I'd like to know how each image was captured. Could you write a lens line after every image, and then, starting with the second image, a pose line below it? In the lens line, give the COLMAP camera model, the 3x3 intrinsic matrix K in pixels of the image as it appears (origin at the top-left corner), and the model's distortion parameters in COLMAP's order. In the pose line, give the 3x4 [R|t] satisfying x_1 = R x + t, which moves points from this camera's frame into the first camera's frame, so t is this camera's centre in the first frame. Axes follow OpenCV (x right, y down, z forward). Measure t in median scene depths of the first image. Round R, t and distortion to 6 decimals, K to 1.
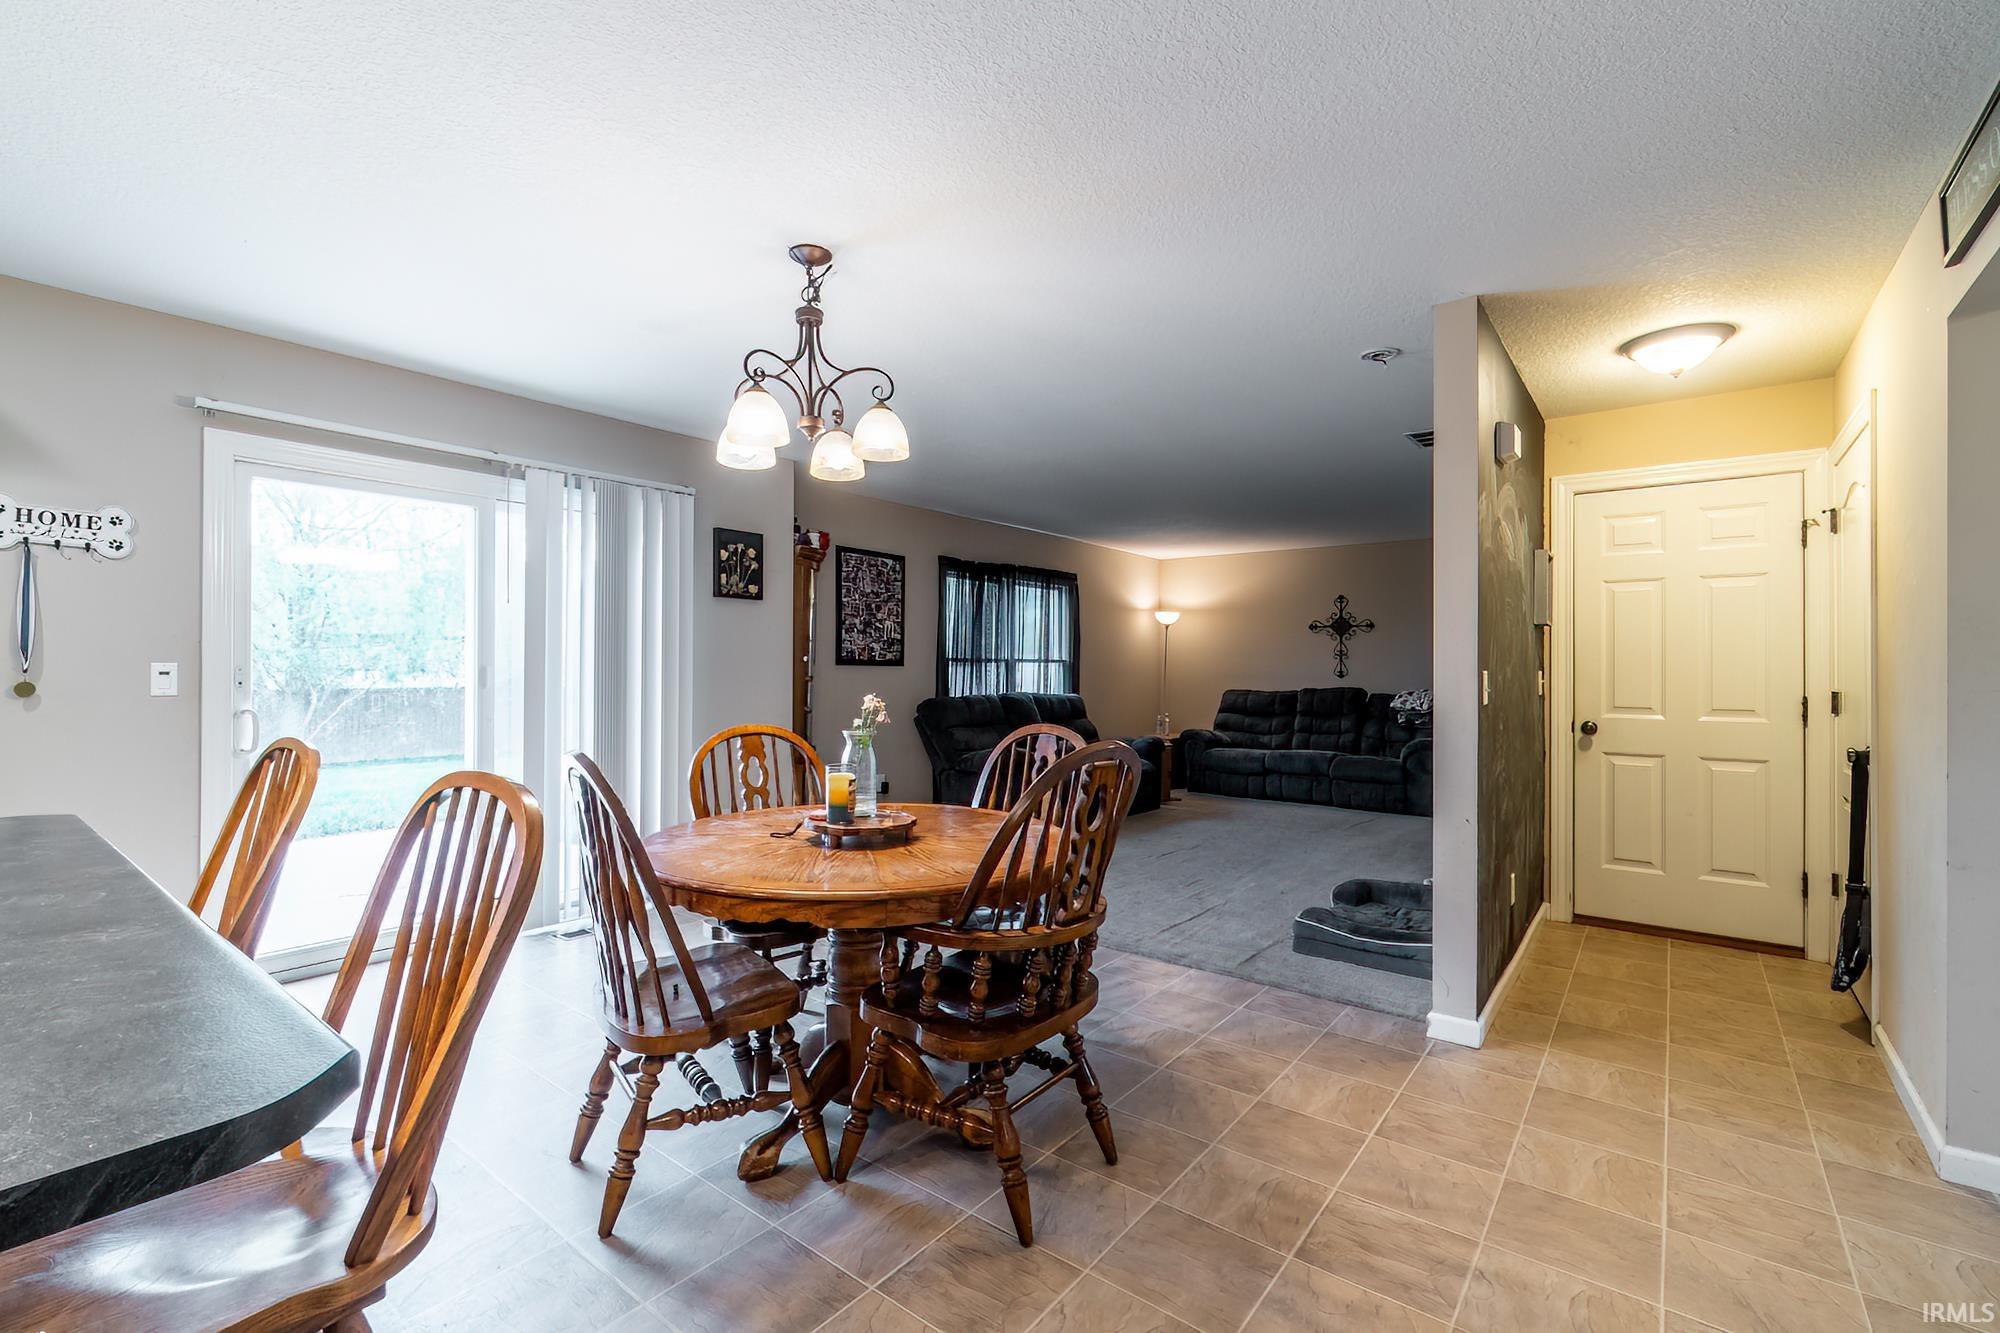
lens RADIAL K [[870.6, 0, 999.4], [0, 870.6, 659.8], [0, 0, 1]] dist [0.000260, -0.001321]
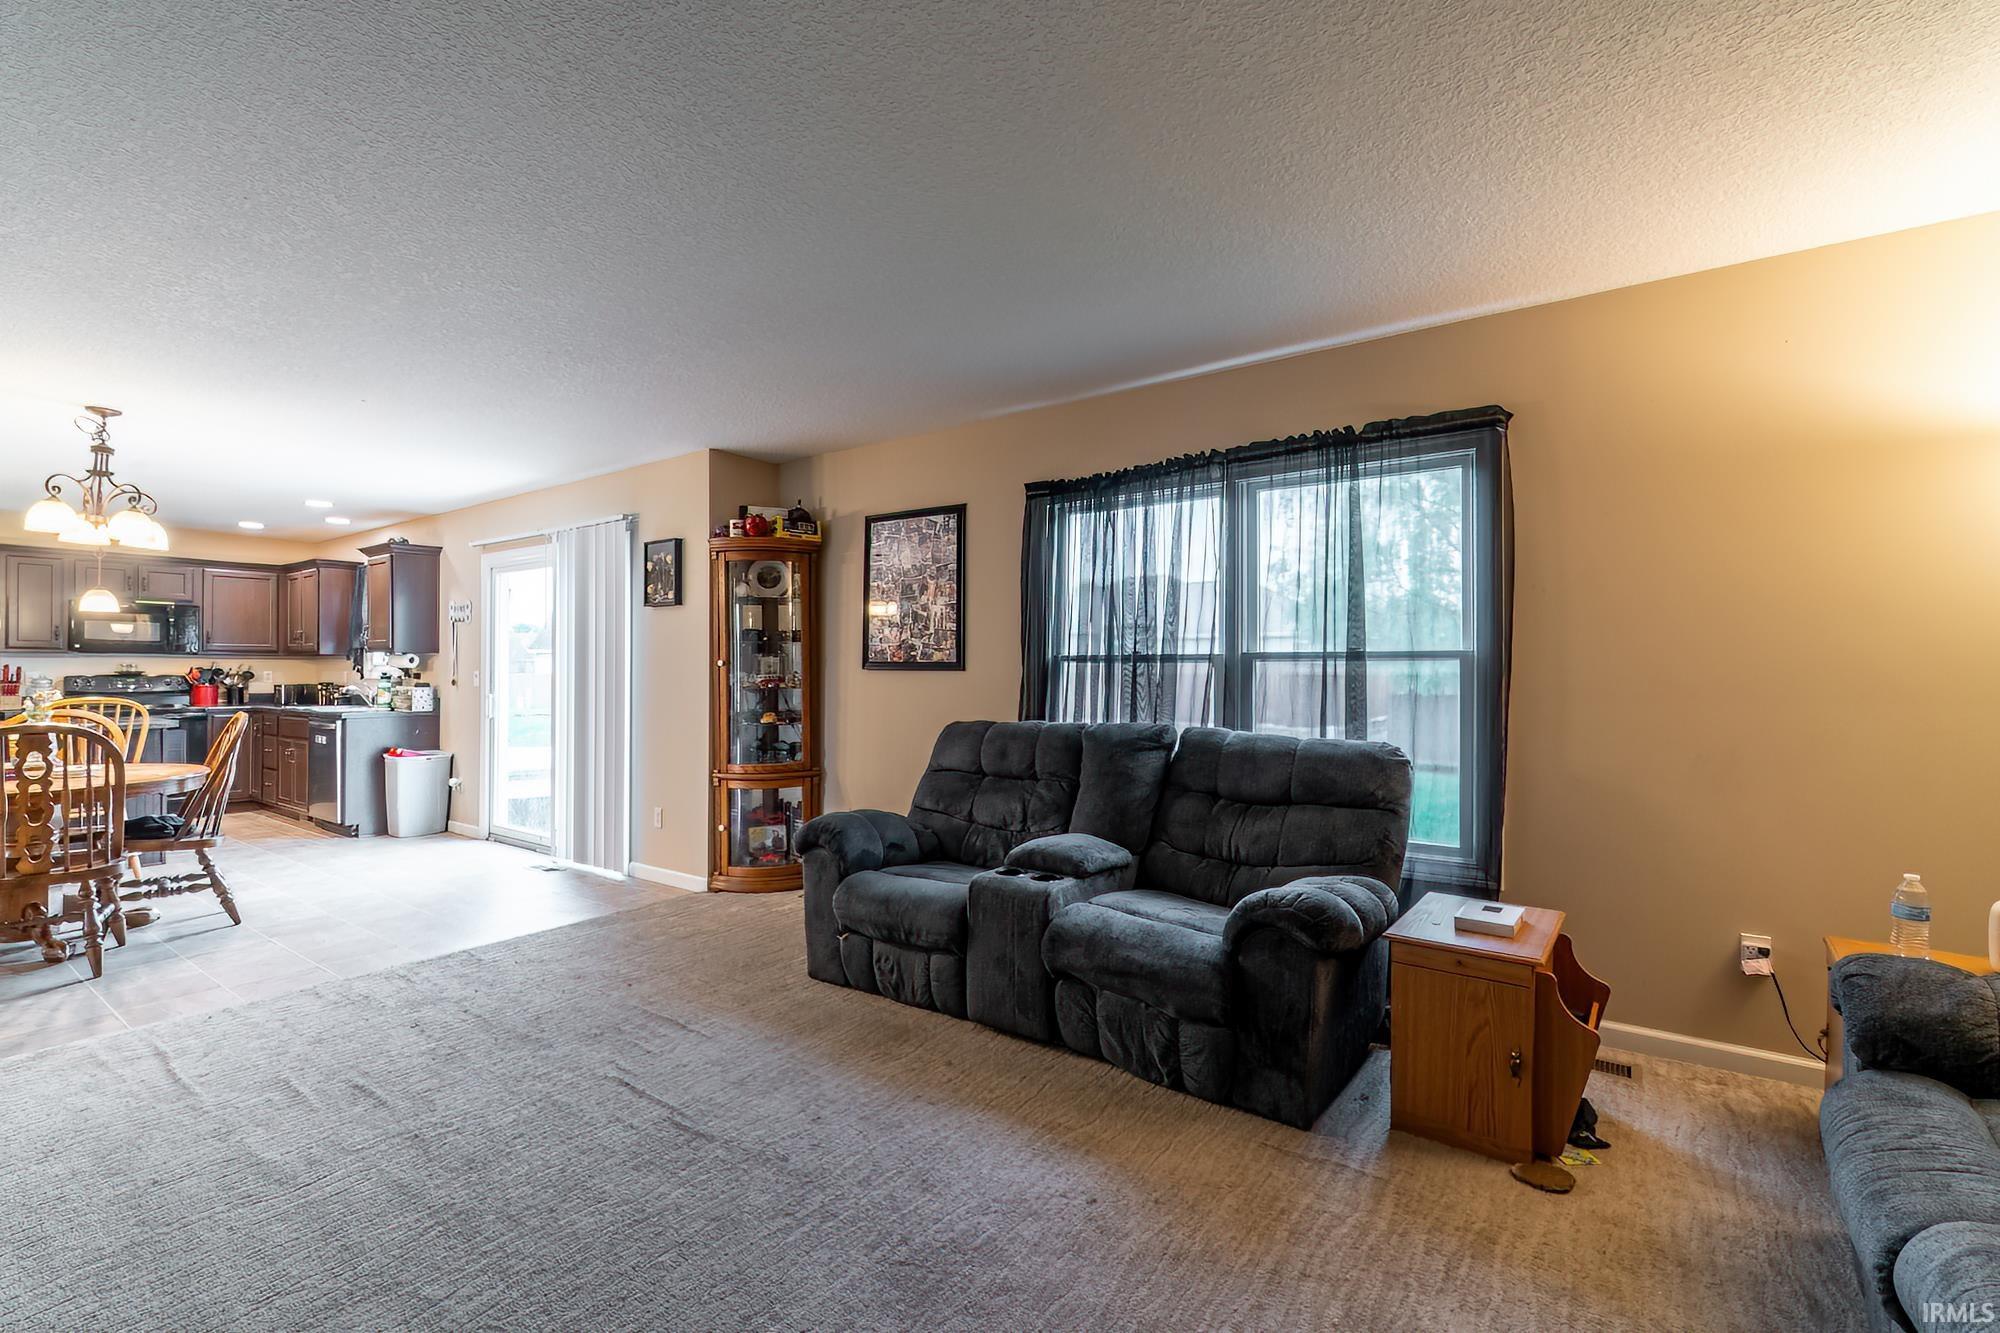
lens RADIAL K [[870.6, 0, 952.3], [0, 870.6, 666.1], [0, 0, 1]] dist [0.000260, -0.001321]
pose [[0.024536, -0.007587, -0.999670, 0.730818], [0.008558, 0.999936, -0.007378, 0.011005], [0.999662, -0.008374, 0.024600, 1.307886]]
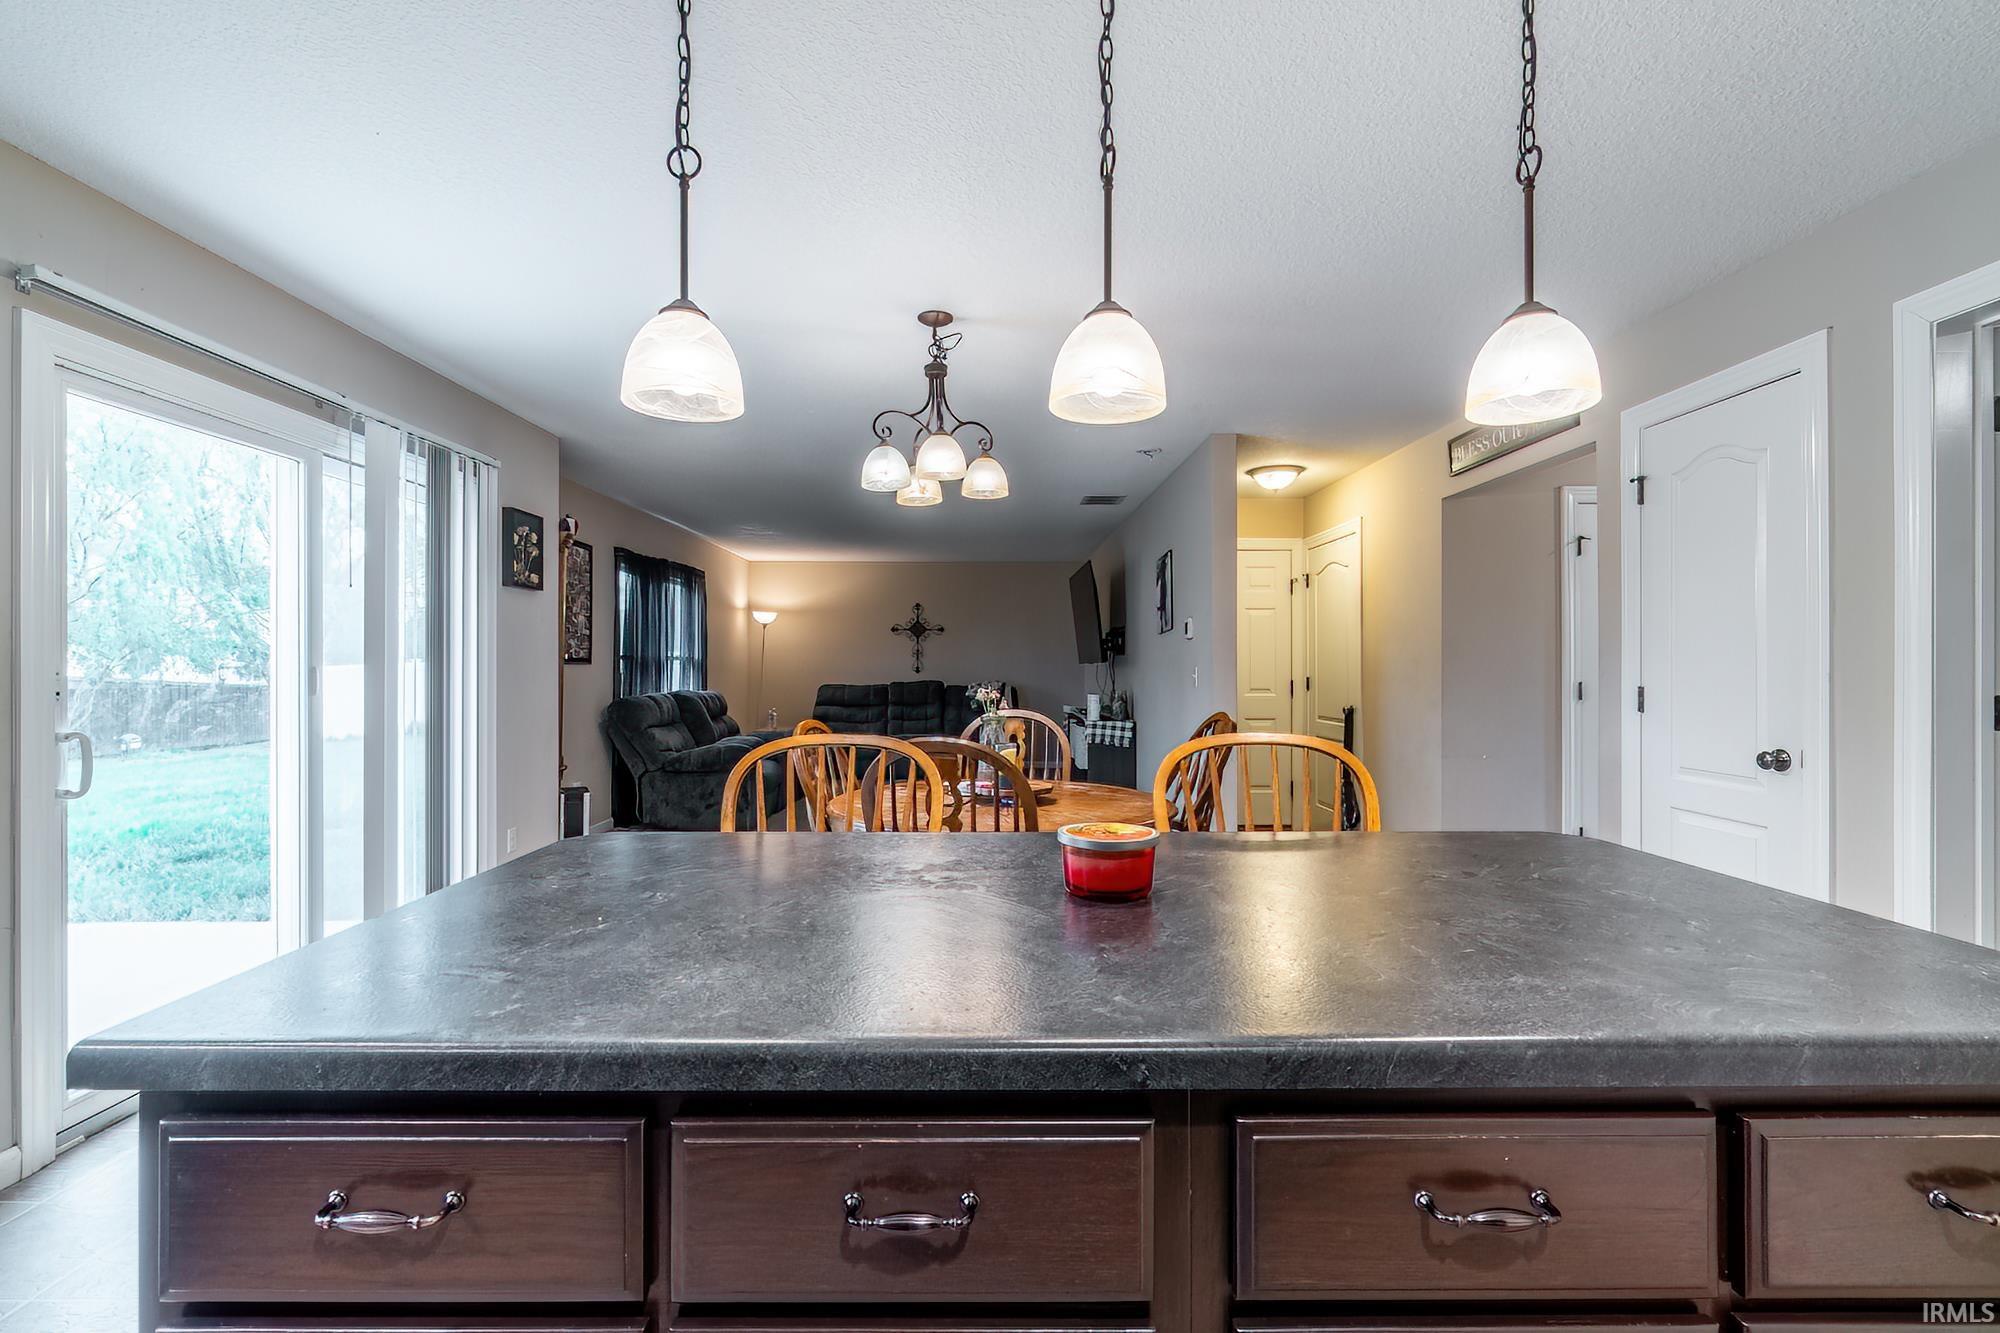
lens RADIAL K [[870.6, 0, 991.5], [0, 870.6, 664.1], [0, 0, 1]] dist [0.000260, -0.001321]
pose [[0.780458, -0.003368, 0.625199, -0.479401], [-0.002272, 0.999964, 0.008223, -0.002170], [-0.625204, -0.007838, 0.780422, 0.011231]]
